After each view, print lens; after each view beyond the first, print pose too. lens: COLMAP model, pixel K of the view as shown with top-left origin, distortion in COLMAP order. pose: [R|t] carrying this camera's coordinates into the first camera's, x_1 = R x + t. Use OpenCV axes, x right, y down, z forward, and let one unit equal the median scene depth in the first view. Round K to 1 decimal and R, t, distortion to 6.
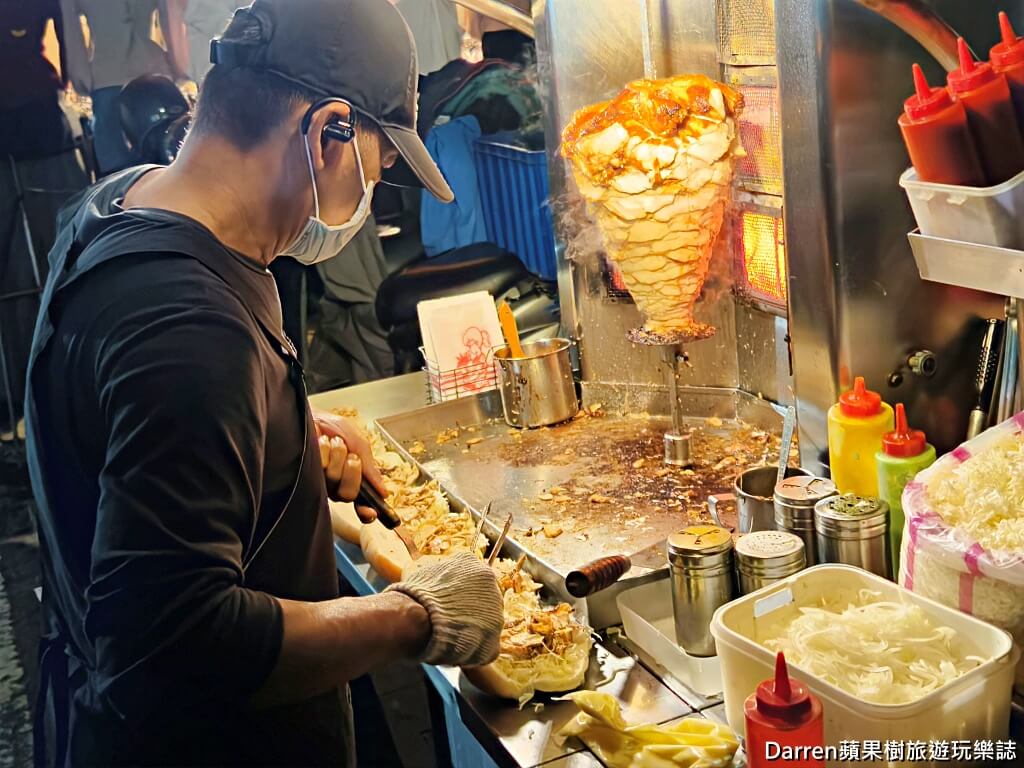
lens RADIAL K [[1473.9, 0, 507.9], [0, 1473.9, 420.0], [0, 0, 1]] dist [0.134529, -0.478243]
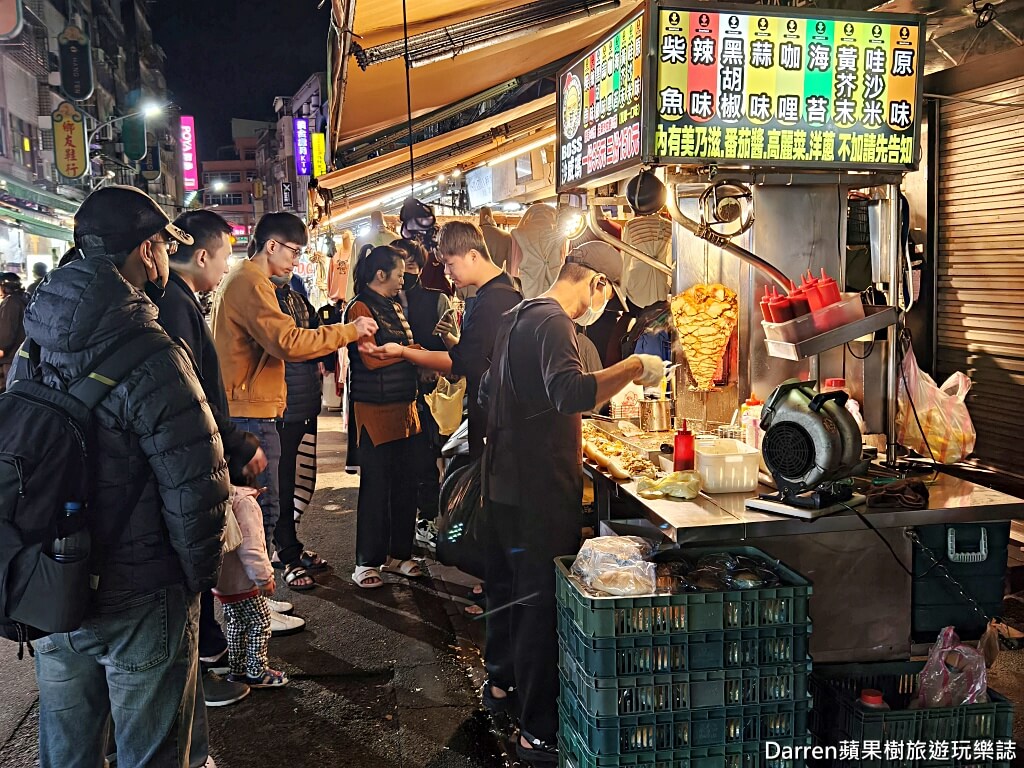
lens RADIAL K [[1155.7, 0, 507.9], [0, 1155.7, 443.8], [0, 0, 1]] dist [0.098809, -0.315907]
pose [[0.976216, 0.120745, -0.180066, 0.143622], [-0.143476, 0.982469, -0.119038, 0.311162], [0.162536, 0.142042, 0.976425, -0.978606]]
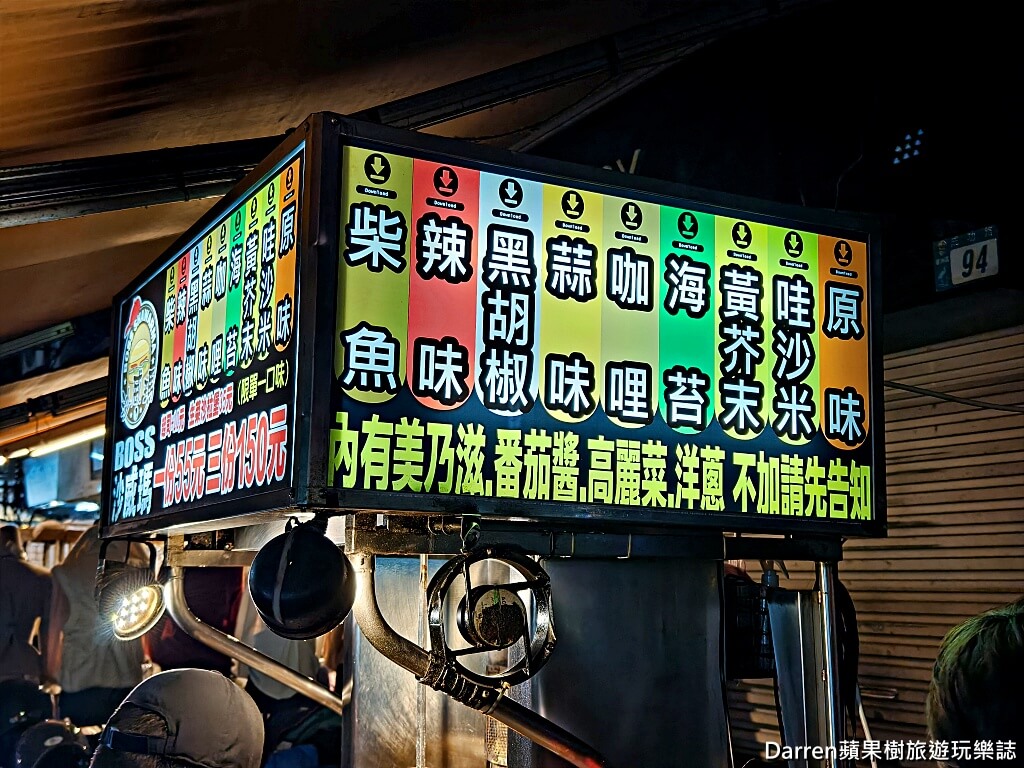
lens RADIAL K [[1438.0, 0, 490.5], [0, 1438.0, 384.0], [0, 0, 1]] dist [0.276241, -0.800379]
pose [[0.991541, 0.120946, 0.047104, 0.052225], [-0.090308, 0.903521, -0.418920, -0.019147], [-0.093227, 0.411122, 0.906801, -0.203000]]
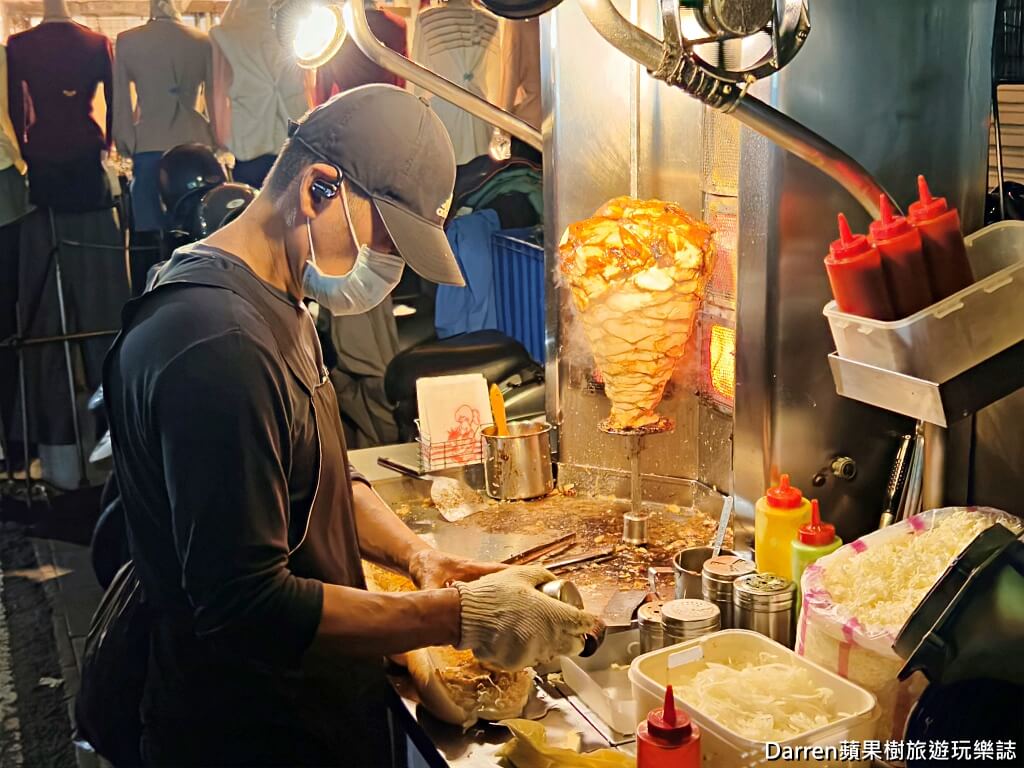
lens RADIAL K [[1481.2, 0, 522.3], [0, 1481.2, 444.2], [0, 0, 1]] dist [0.163922, -0.510411]
pose [[0.996202, 0.087063, 0.001576, 0.022054], [-0.086912, 0.995262, -0.043586, 0.011885], [-0.005363, 0.043283, 0.999048, -0.117969]]
